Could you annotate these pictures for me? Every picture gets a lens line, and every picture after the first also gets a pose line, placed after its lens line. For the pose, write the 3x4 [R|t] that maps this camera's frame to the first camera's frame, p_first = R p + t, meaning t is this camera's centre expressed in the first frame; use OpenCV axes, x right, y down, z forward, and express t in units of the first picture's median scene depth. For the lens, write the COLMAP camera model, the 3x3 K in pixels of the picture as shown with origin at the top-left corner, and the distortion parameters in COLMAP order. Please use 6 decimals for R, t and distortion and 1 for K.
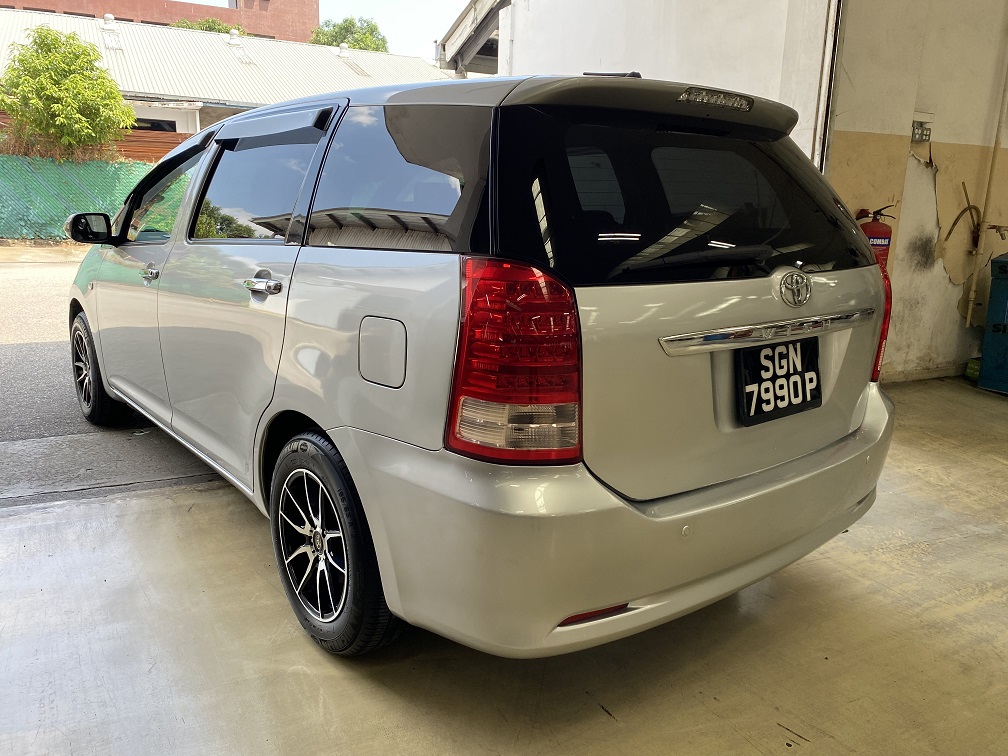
lens RADIAL K [[775.9, 0, 502.6], [0, 775.9, 374.5], [0, 0, 1]] dist [0.030873, -0.032135]
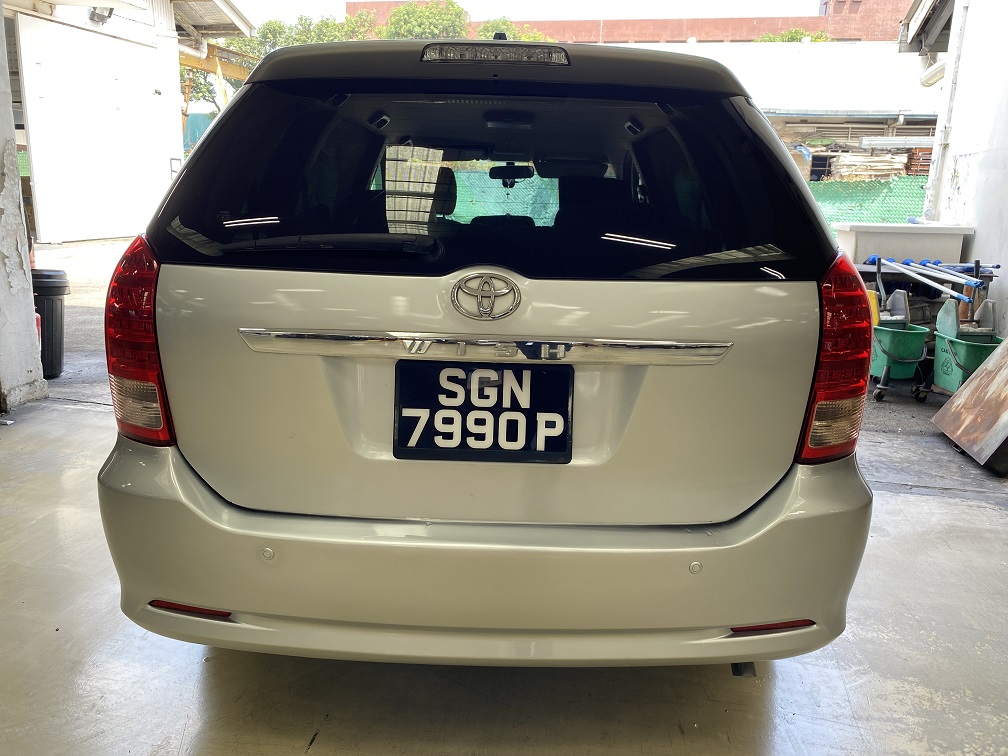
lens RADIAL K [[775.9, 0, 508.5], [0, 775.9, 371.0], [0, 0, 1]] dist [0.030873, -0.032135]
pose [[0.764842, 0.140297, -0.628756, 0.853421], [-0.150708, 0.987882, 0.037103, -0.066243], [0.626342, 0.066381, 0.776717, 0.417668]]
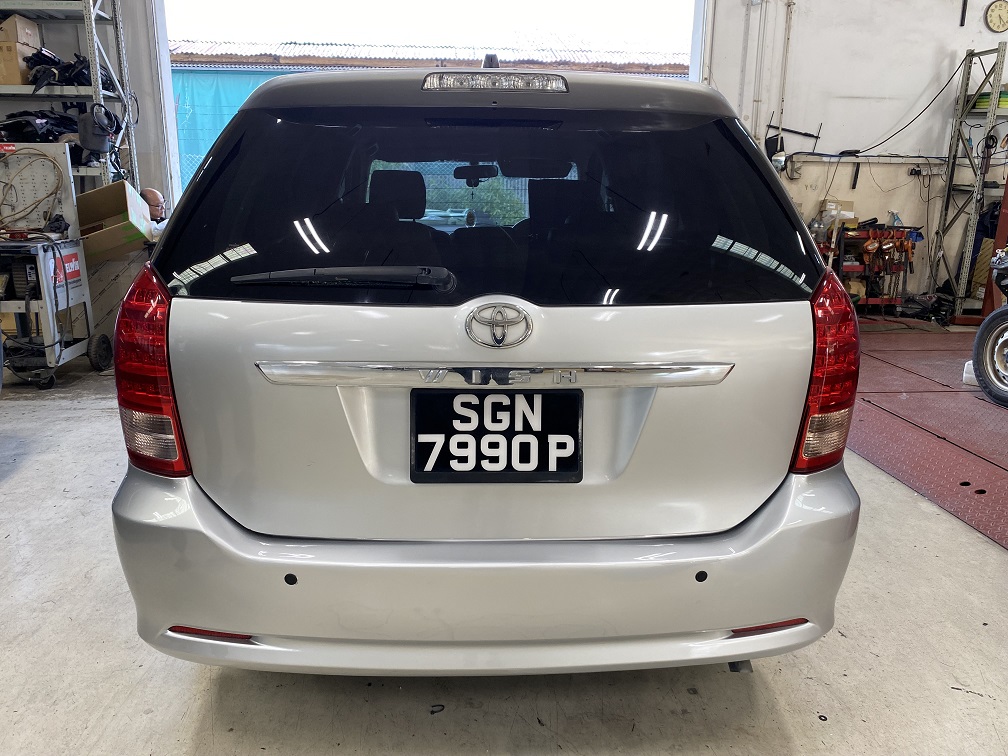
lens RADIAL K [[775.9, 0, 489.2], [0, 775.9, 382.8], [0, 0, 1]] dist [0.030873, -0.032135]
pose [[0.796061, 0.141279, -0.588496, 0.811180], [-0.127163, 0.989711, 0.065585, -0.098565], [0.591706, 0.022625, 0.805836, 0.355476]]
